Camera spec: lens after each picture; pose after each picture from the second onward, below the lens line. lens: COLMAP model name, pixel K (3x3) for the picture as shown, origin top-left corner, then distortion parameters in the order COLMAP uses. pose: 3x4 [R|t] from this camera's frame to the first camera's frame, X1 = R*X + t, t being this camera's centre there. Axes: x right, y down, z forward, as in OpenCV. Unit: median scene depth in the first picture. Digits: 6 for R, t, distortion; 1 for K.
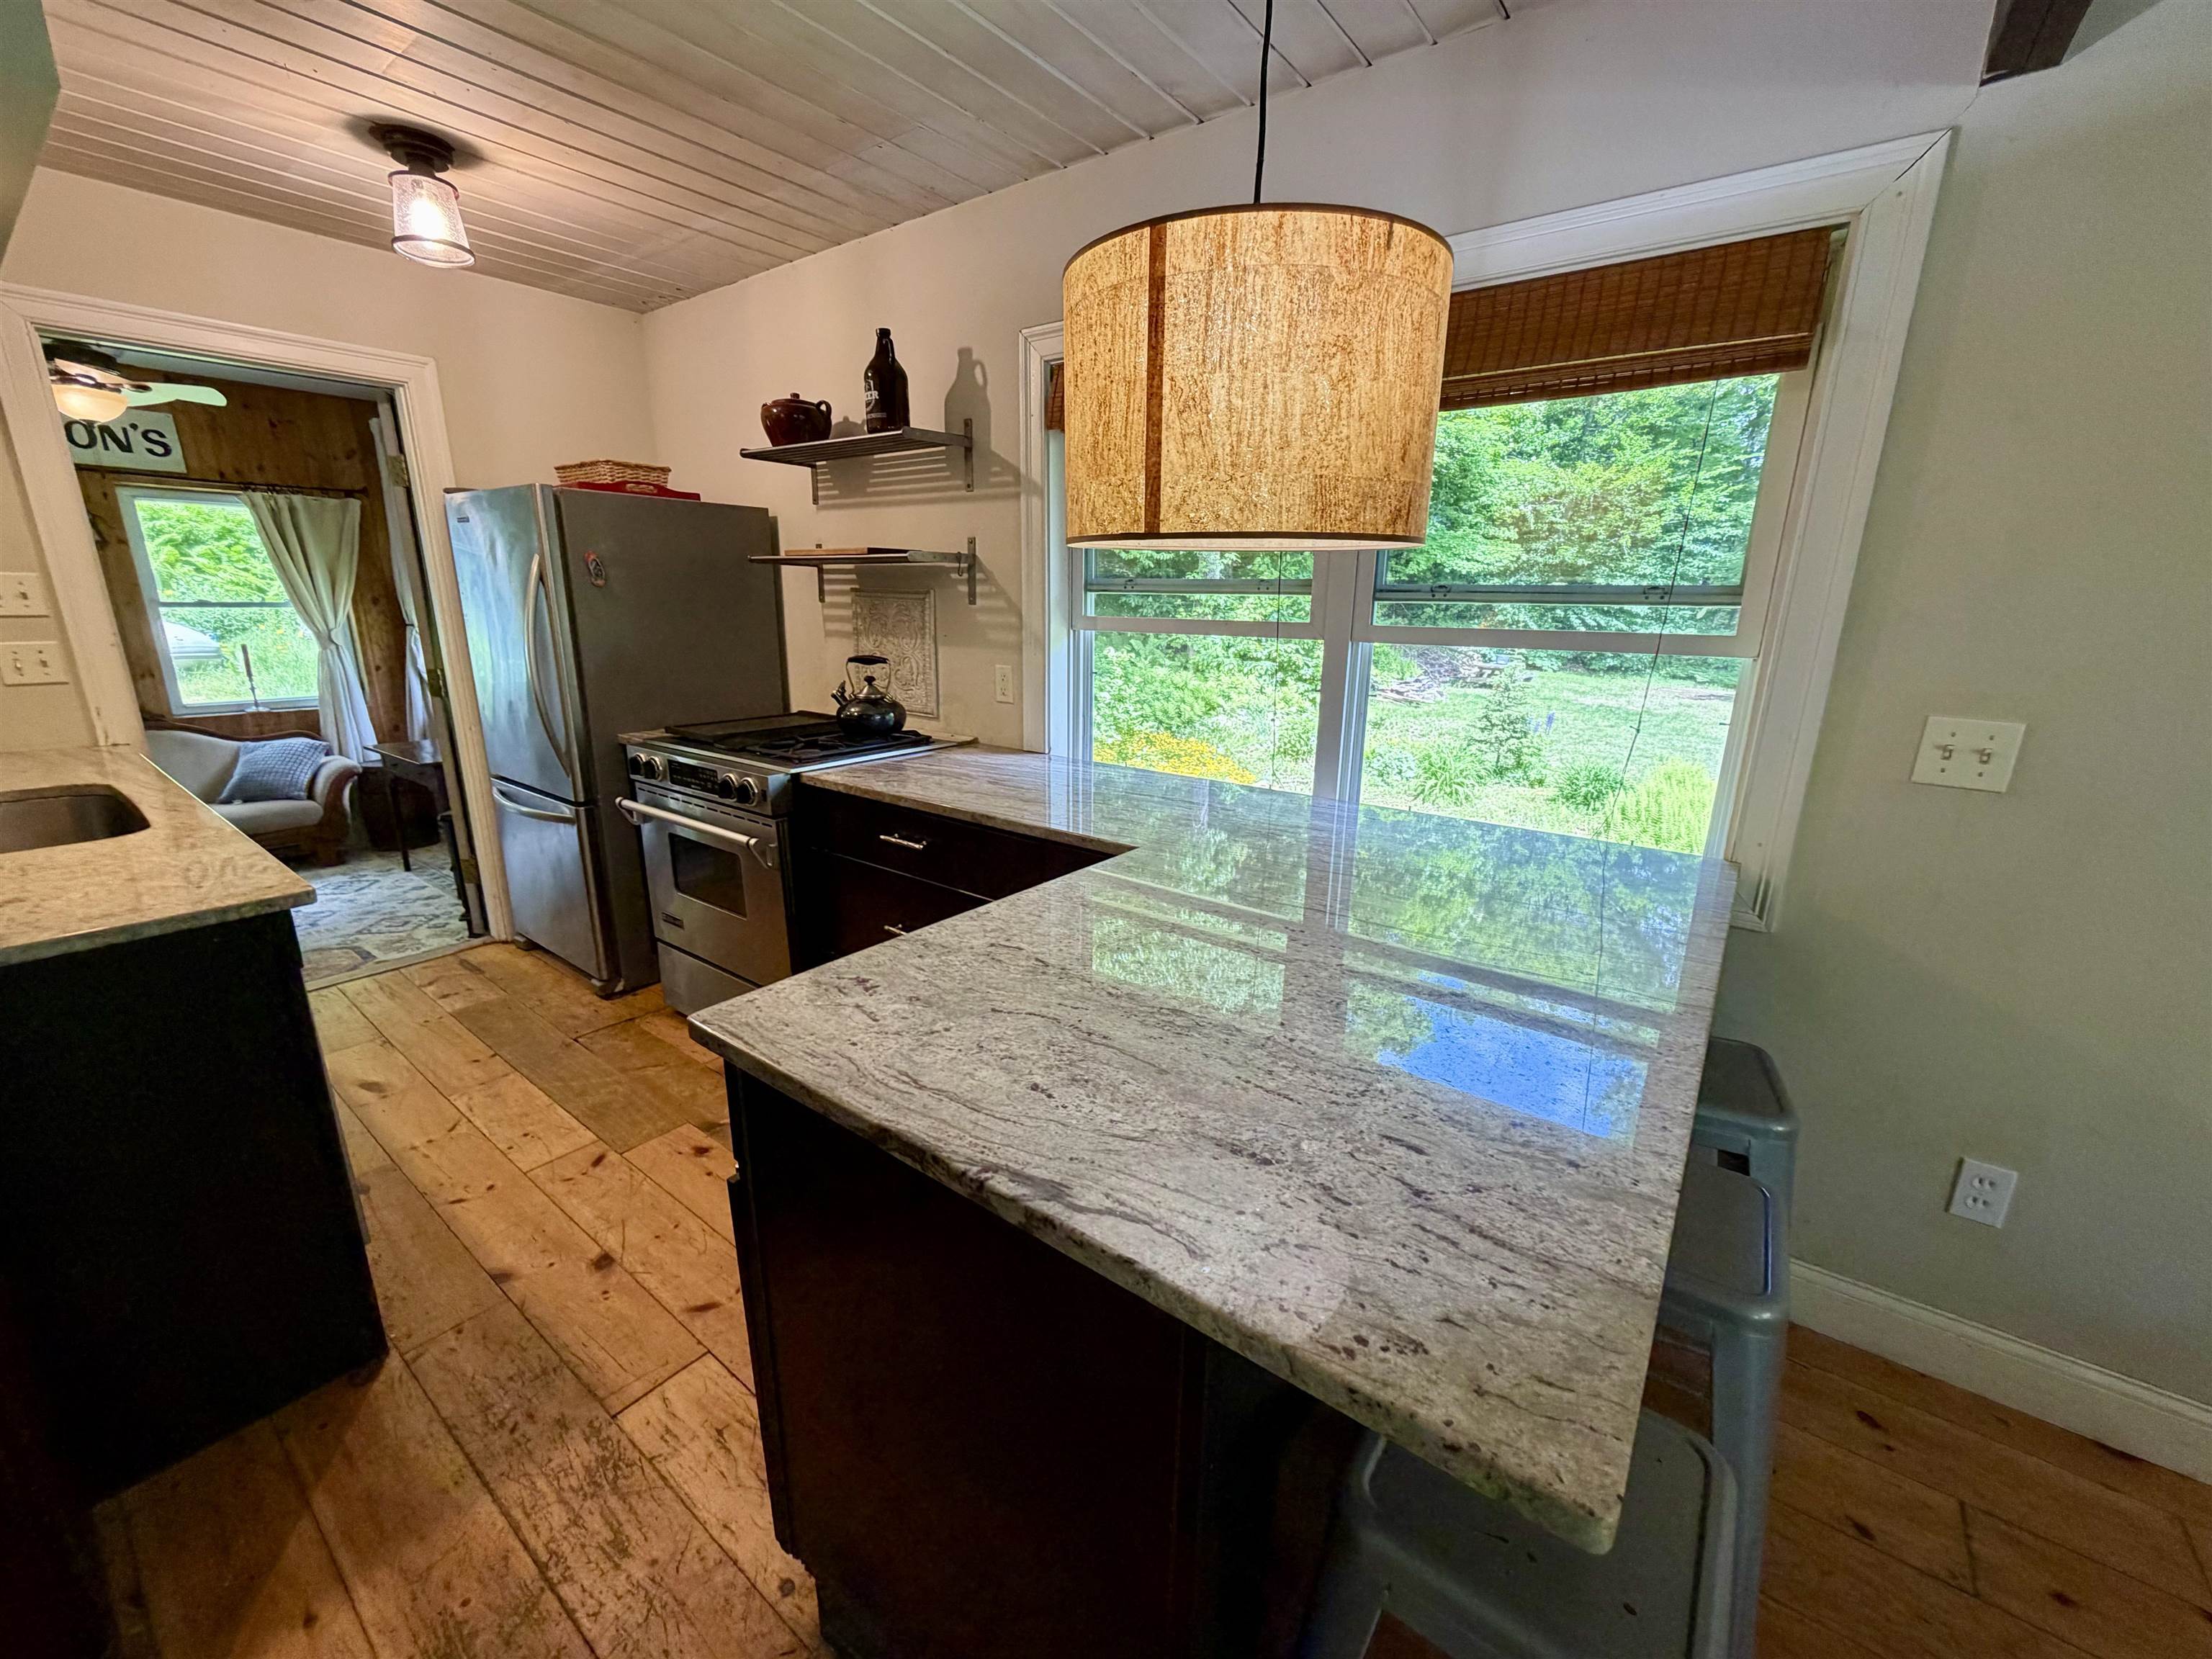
lens RADIAL K [[879.9, 0, 1107.3], [0, 879.9, 827.9], [0, 0, 1]] dist [0.000786, -0.000322]
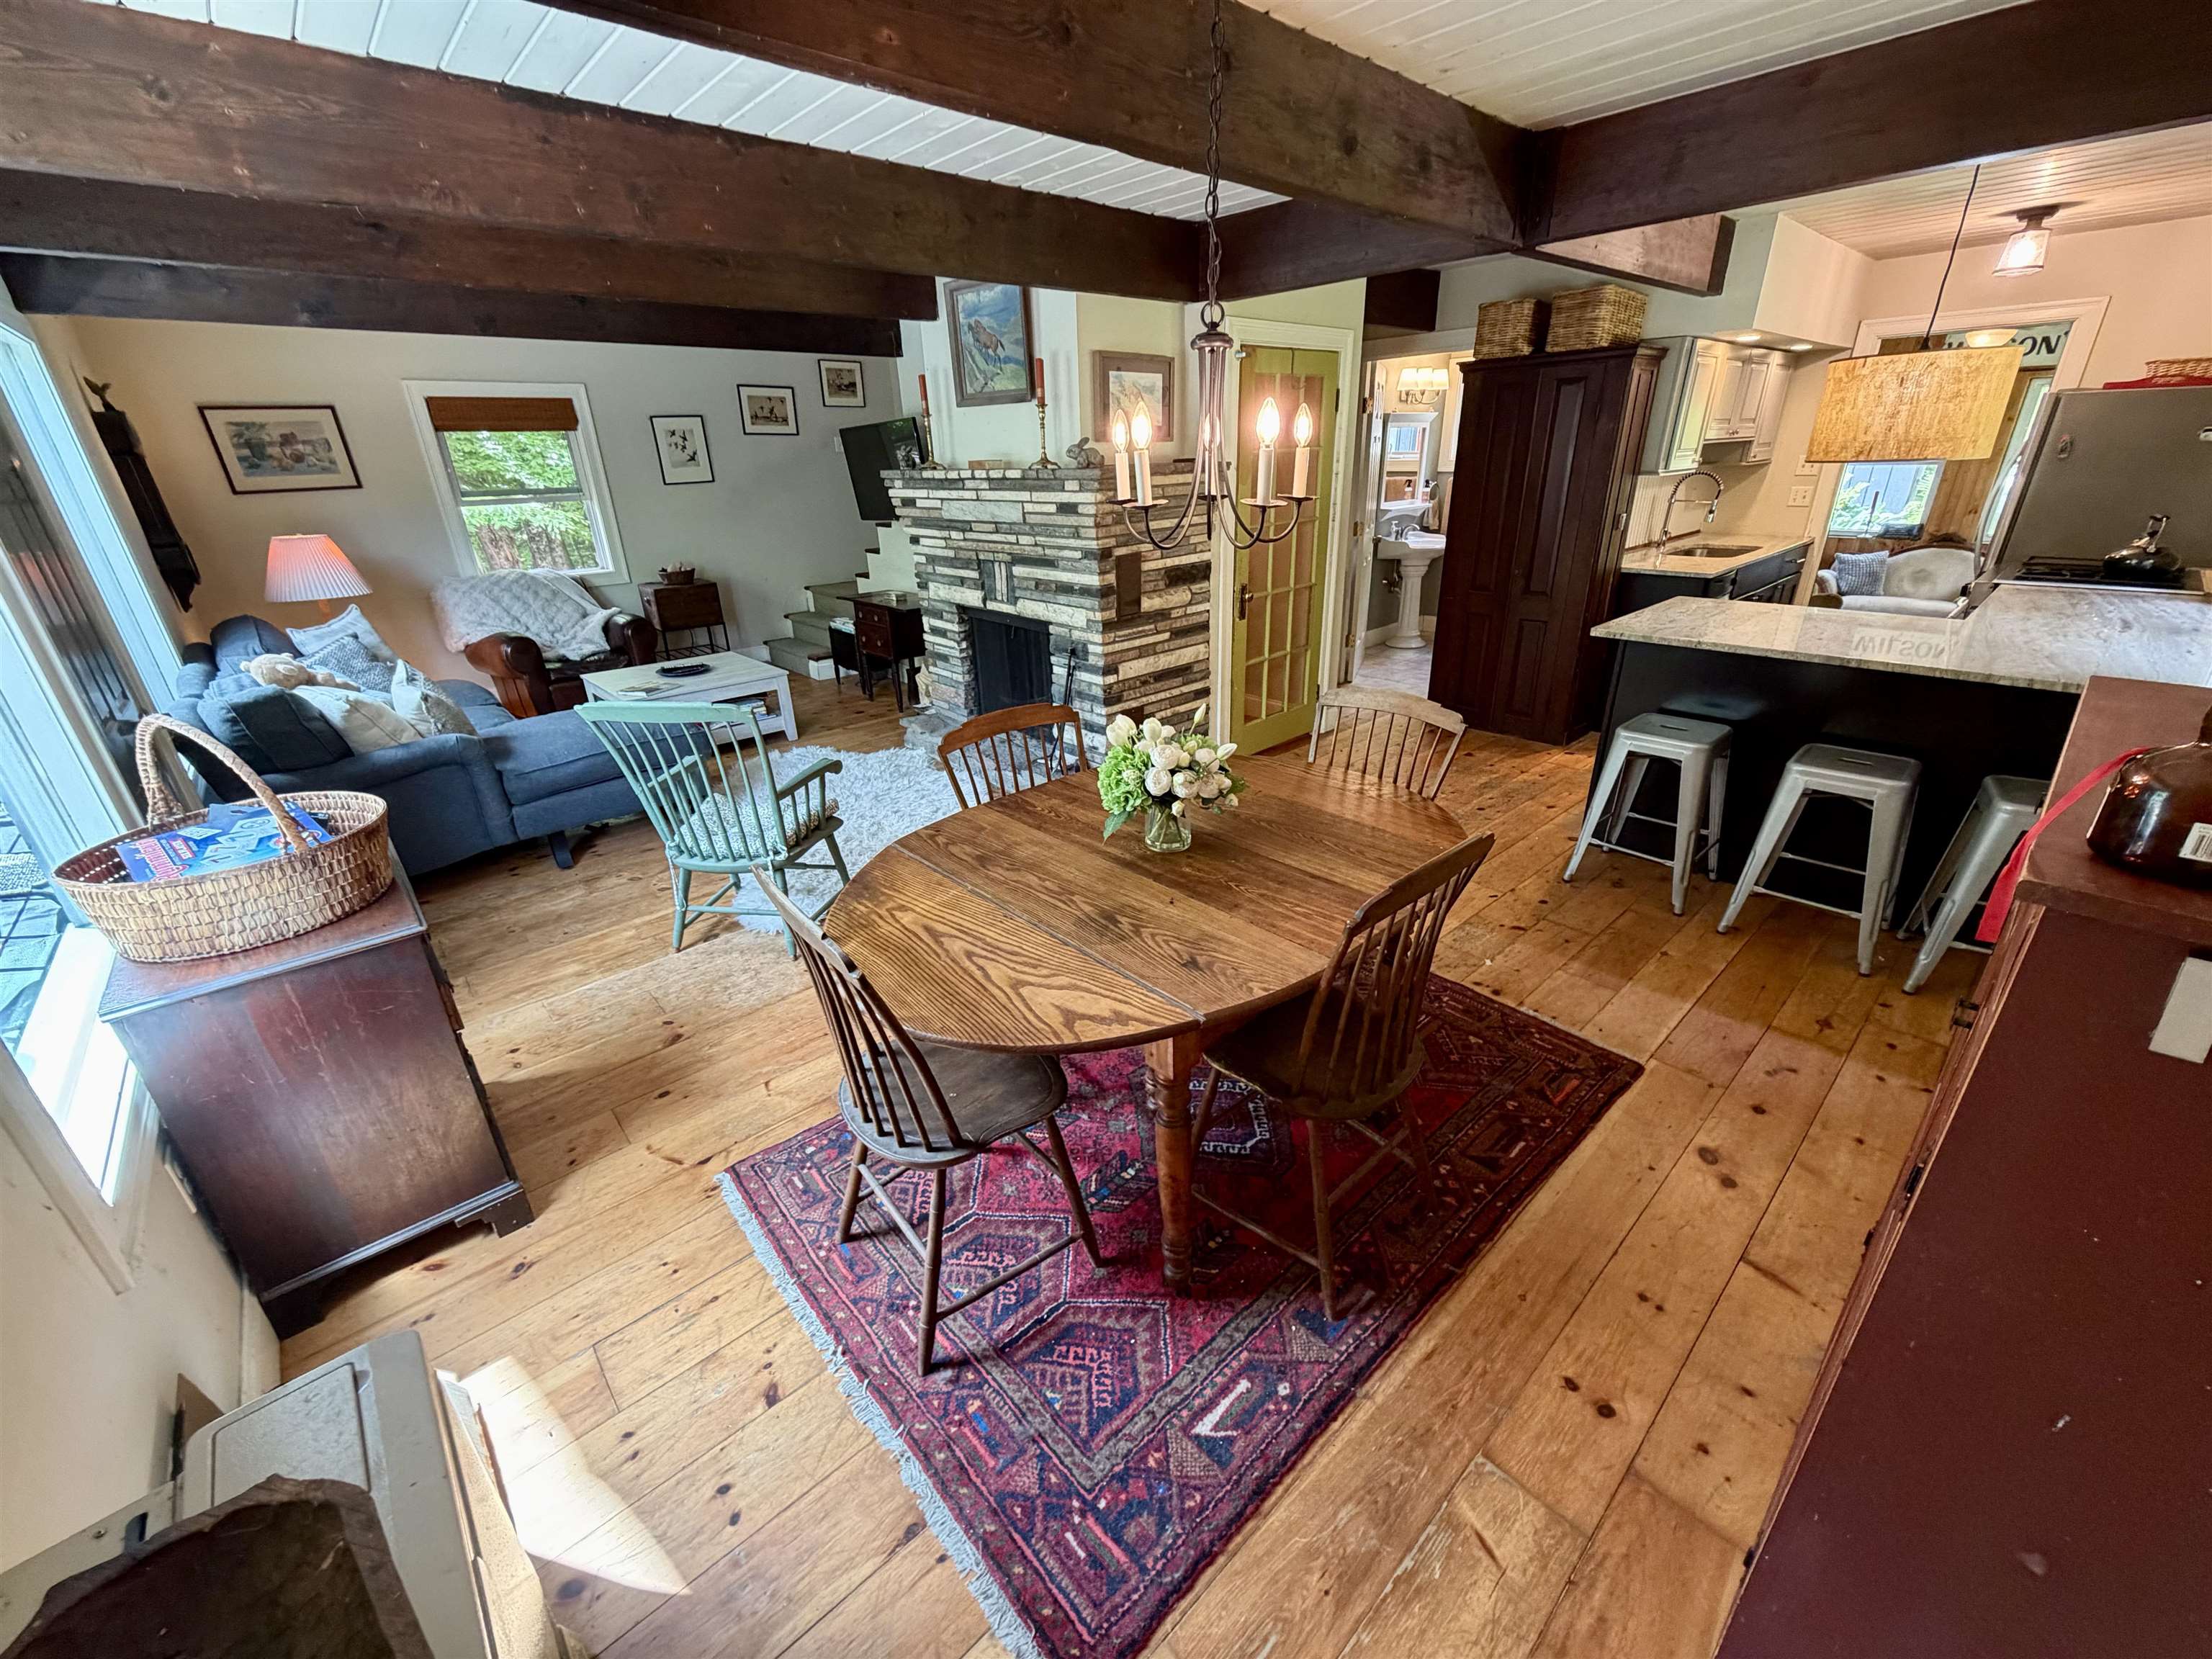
lens RADIAL K [[879.9, 0, 1107.3], [0, 879.9, 824.4], [0, 0, 1]] dist [0.000786, -0.000322]
pose [[-0.187058, 0.374958, -0.907973, 1.213617], [-0.228430, 0.882349, 0.411436, 0.028342], [0.955421, 0.284371, -0.079399, -0.241653]]
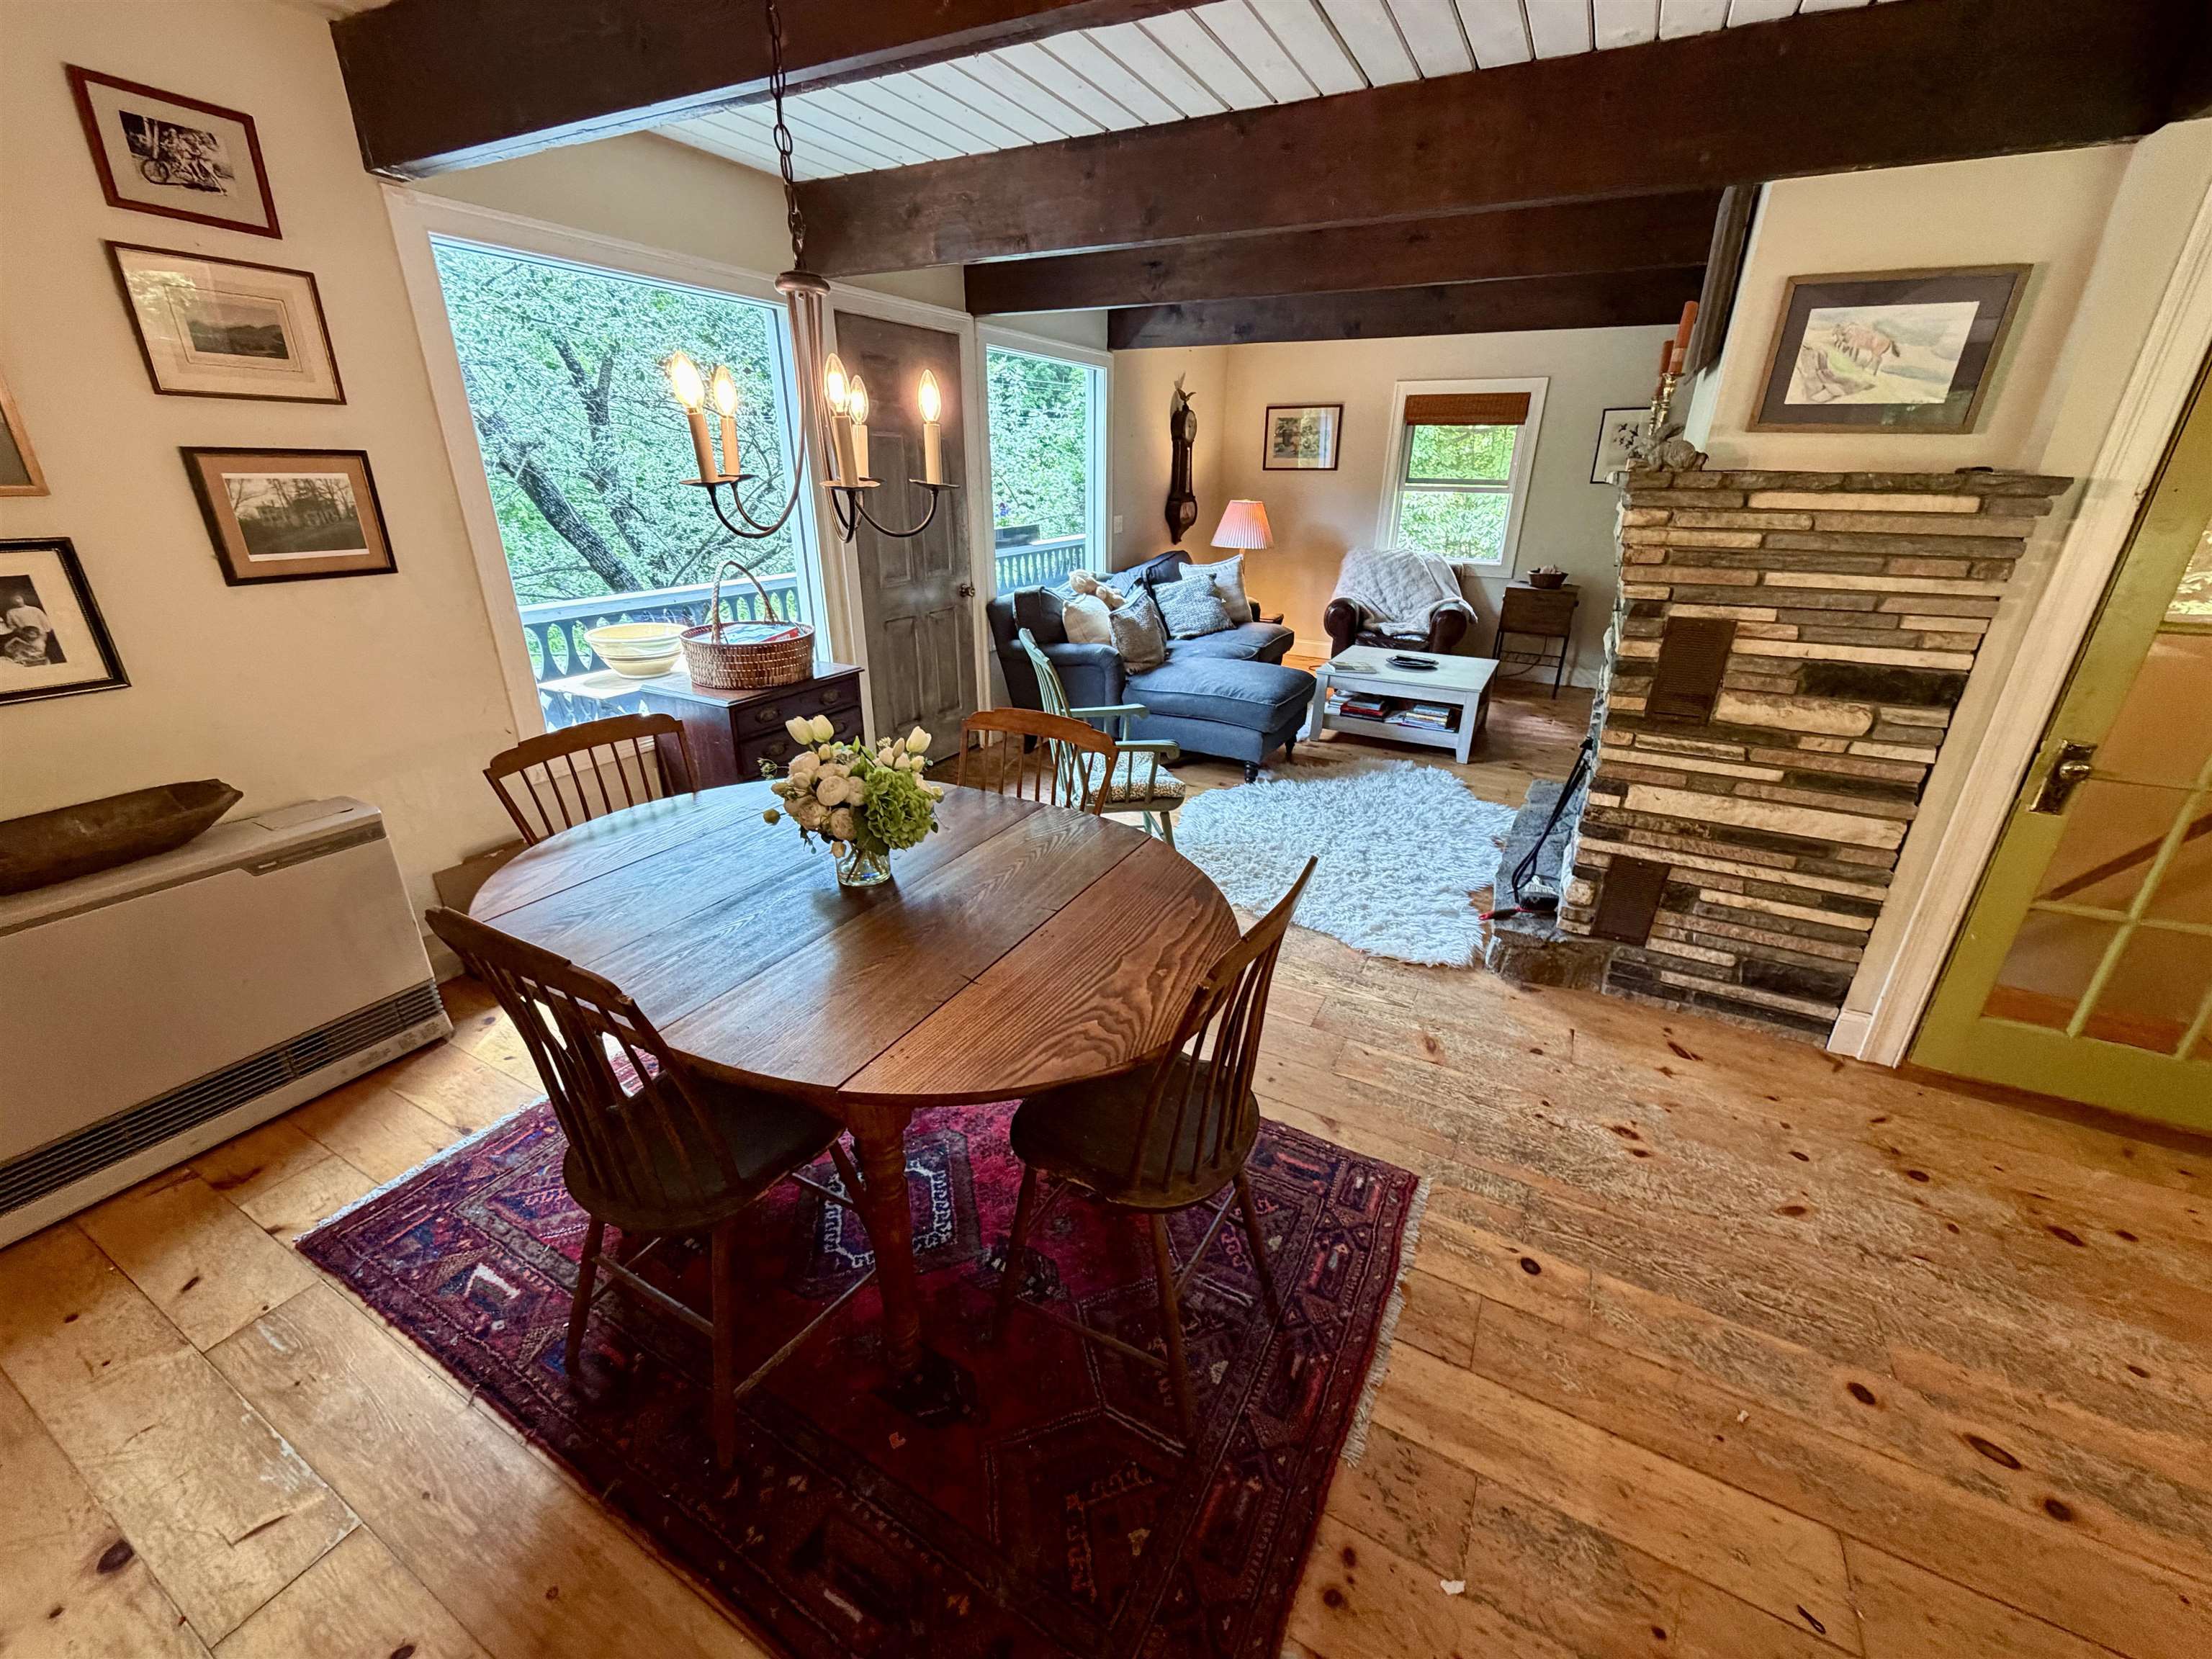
lens RADIAL K [[879.9, 0, 1105.4], [0, 879.9, 823.7], [0, 0, 1]] dist [0.000786, -0.000322]
pose [[-0.987274, 0.031843, -0.155808, 0.566782], [-0.068850, 0.797582, 0.599268, -0.076981], [0.143353, 0.602369, -0.785240, 0.194474]]
